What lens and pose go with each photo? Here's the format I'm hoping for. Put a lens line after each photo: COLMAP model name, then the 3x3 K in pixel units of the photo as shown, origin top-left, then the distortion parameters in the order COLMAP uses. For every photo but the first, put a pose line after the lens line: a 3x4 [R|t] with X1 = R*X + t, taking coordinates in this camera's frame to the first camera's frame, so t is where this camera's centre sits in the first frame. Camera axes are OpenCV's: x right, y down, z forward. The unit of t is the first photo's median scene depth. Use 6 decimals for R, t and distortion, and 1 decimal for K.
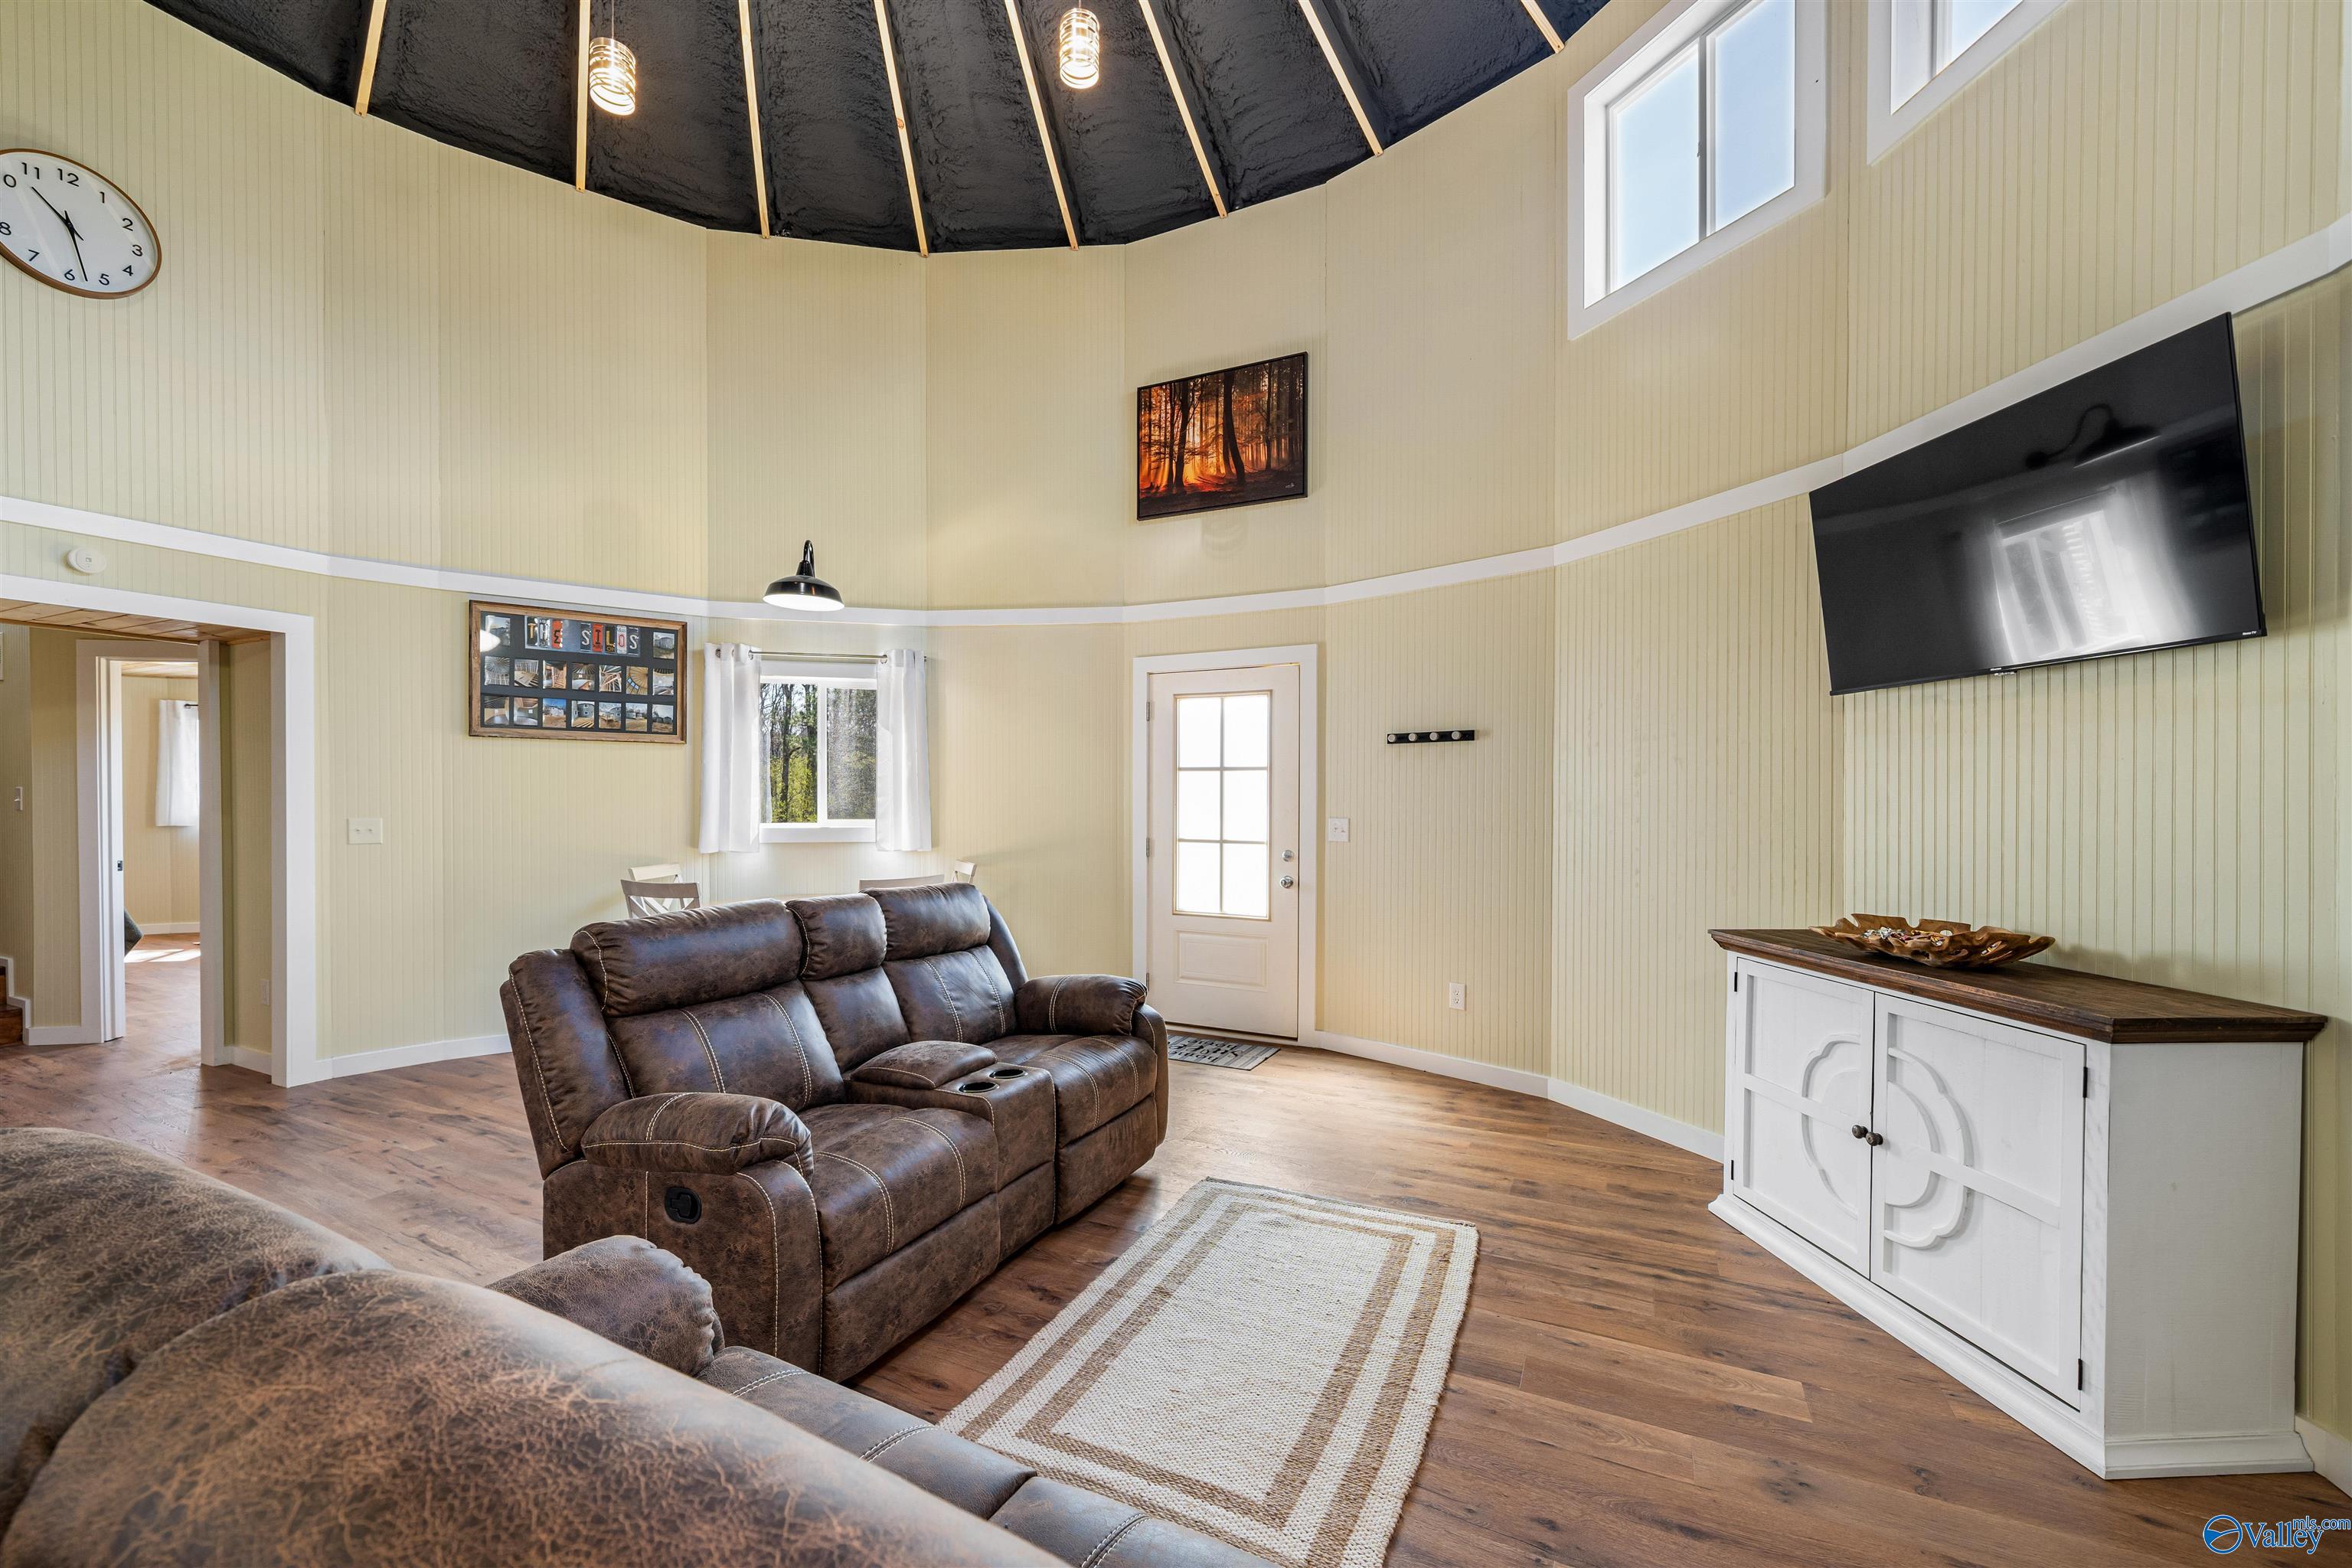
lens RADIAL K [[933.0, 0, 1161.3], [0, 933.0, 804.4], [0, 0, 1]] dist [0.000168, 0.000188]
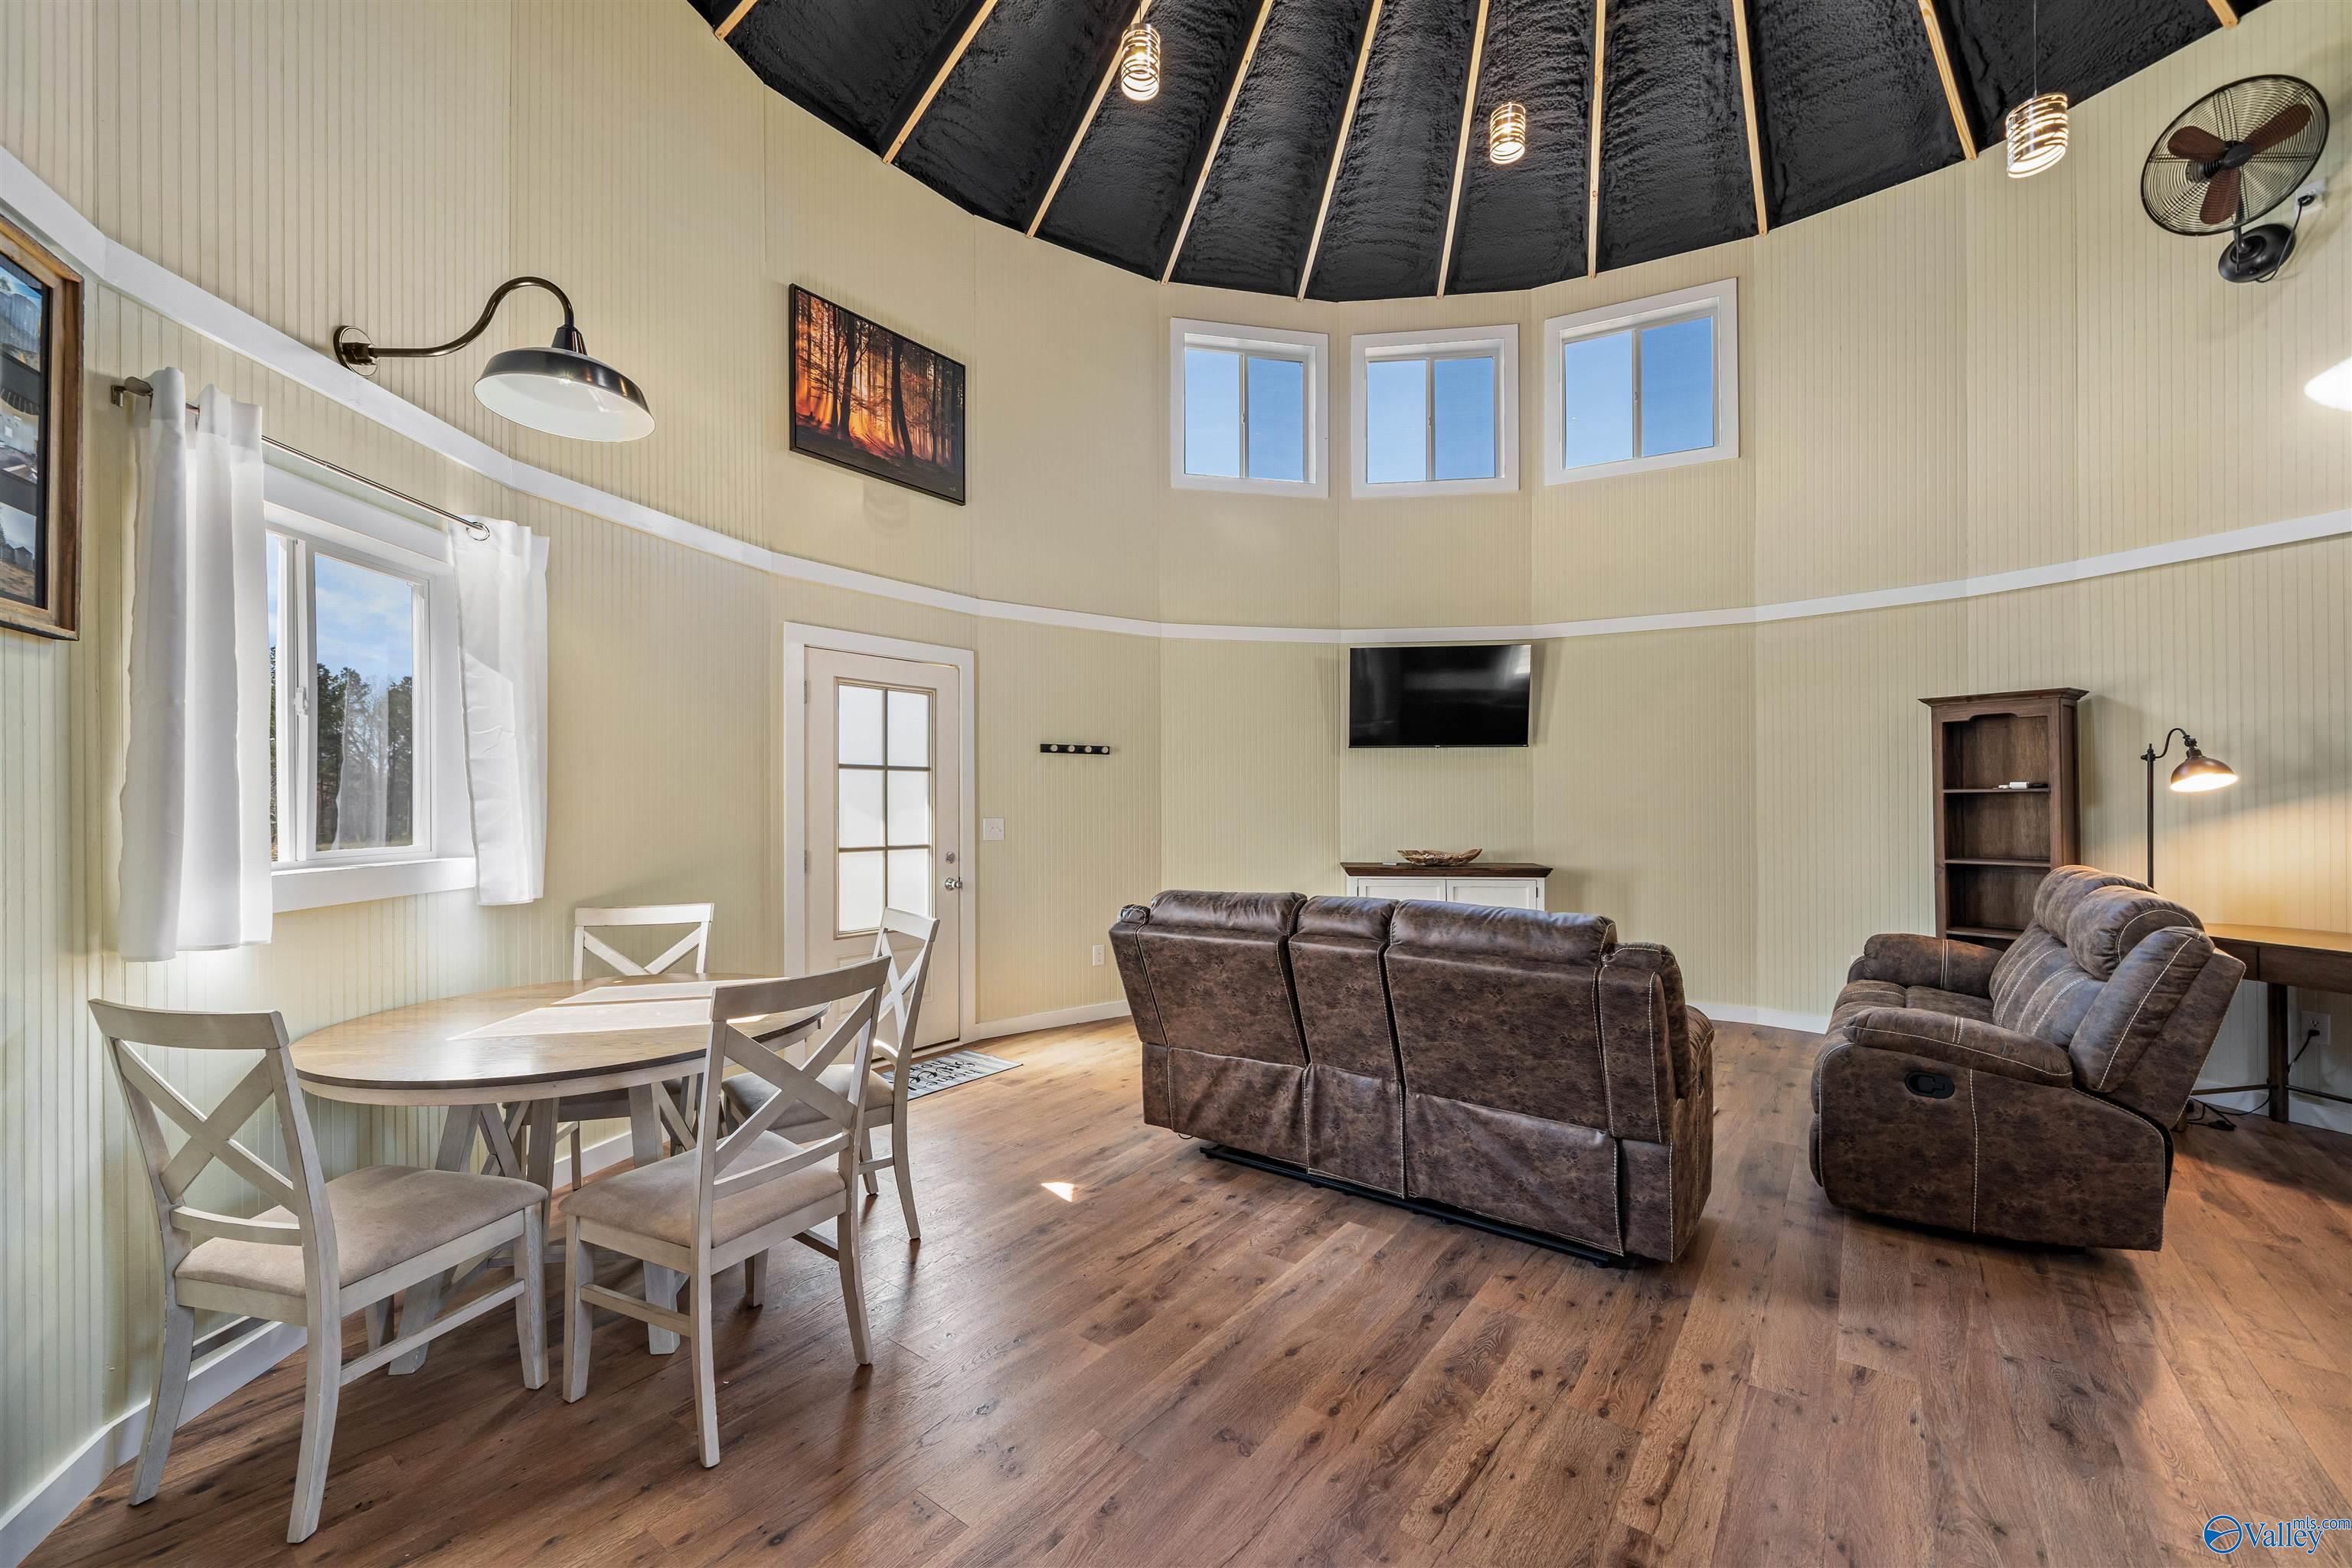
lens RADIAL K [[933.0, 0, 1161.0], [0, 933.0, 795.5], [0, 0, 1]] dist [0.000168, 0.000188]
pose [[0.197346, 0.003081, 0.980329, -0.981853], [0.010080, 0.999936, -0.005172, -0.004786], [-0.980282, 0.010903, 0.197302, 0.716989]]
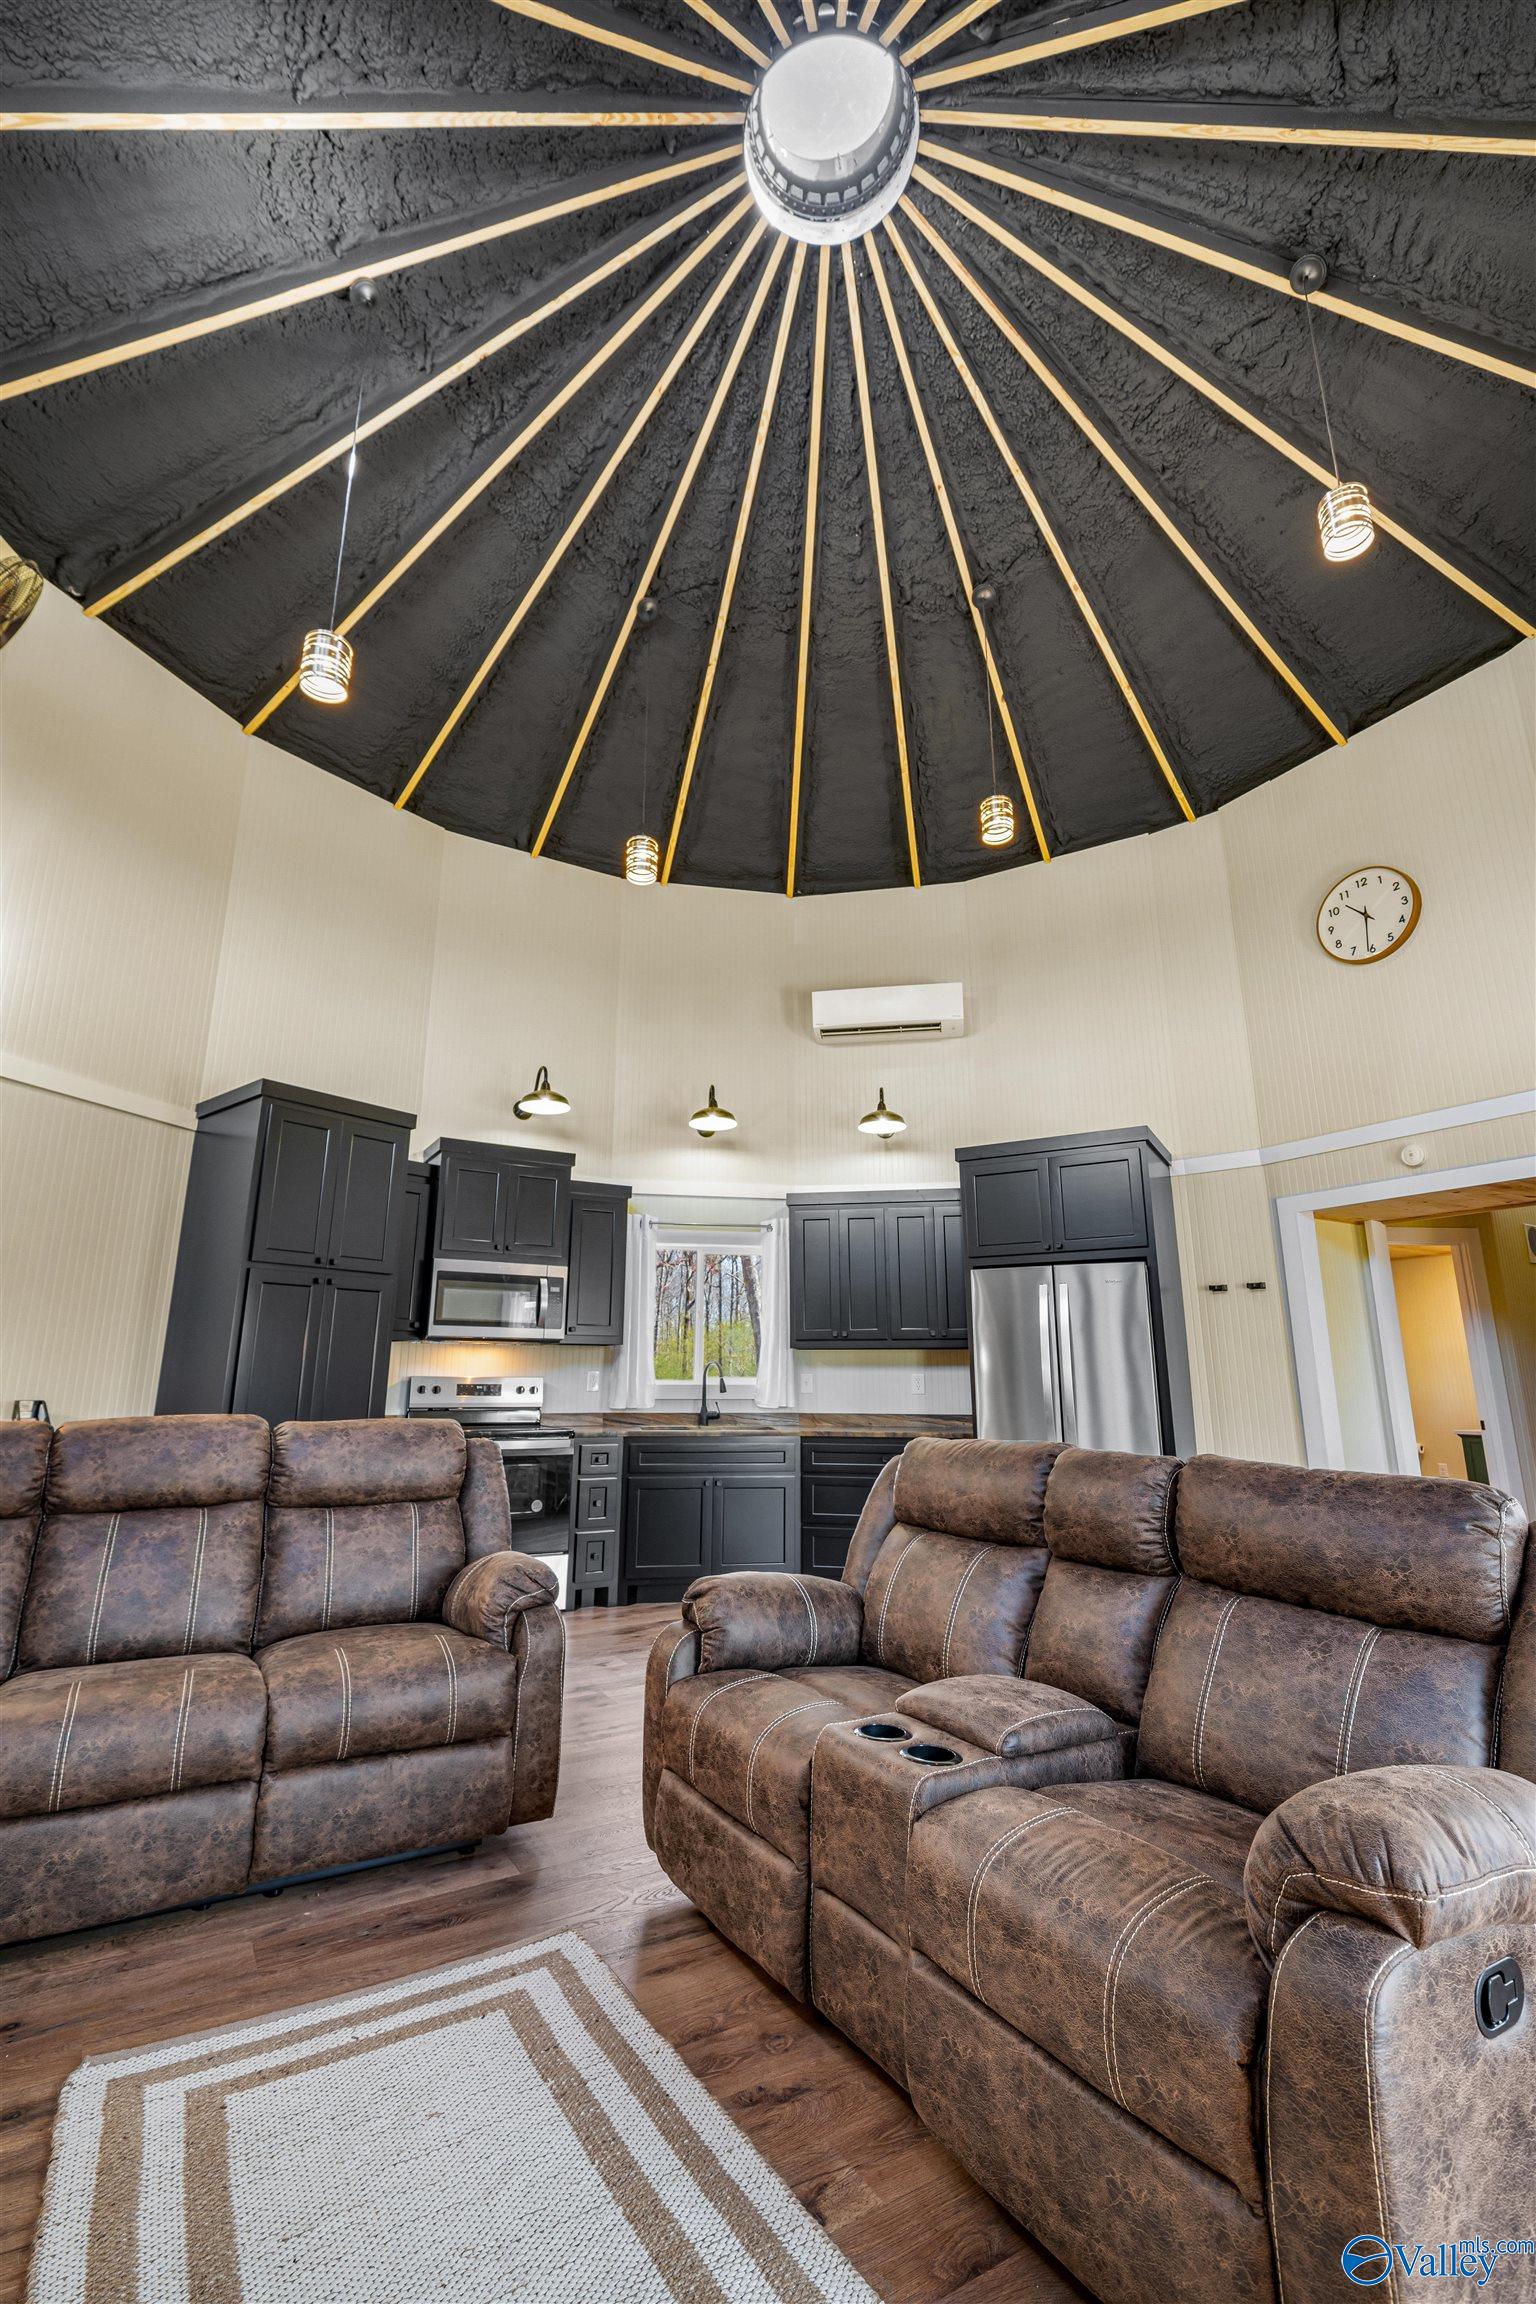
lens RADIAL K [[999.6, 0, 777.1], [0, 999.6, 1140.0], [0, 0, 1]] dist [0.003031, -0.000617]
pose [[-0.528363, -0.209787, -0.822692, 0.330663], [-0.007700, 0.970136, -0.242440, 0.038456], [0.848983, -0.121762, -0.514200, 0.842106]]
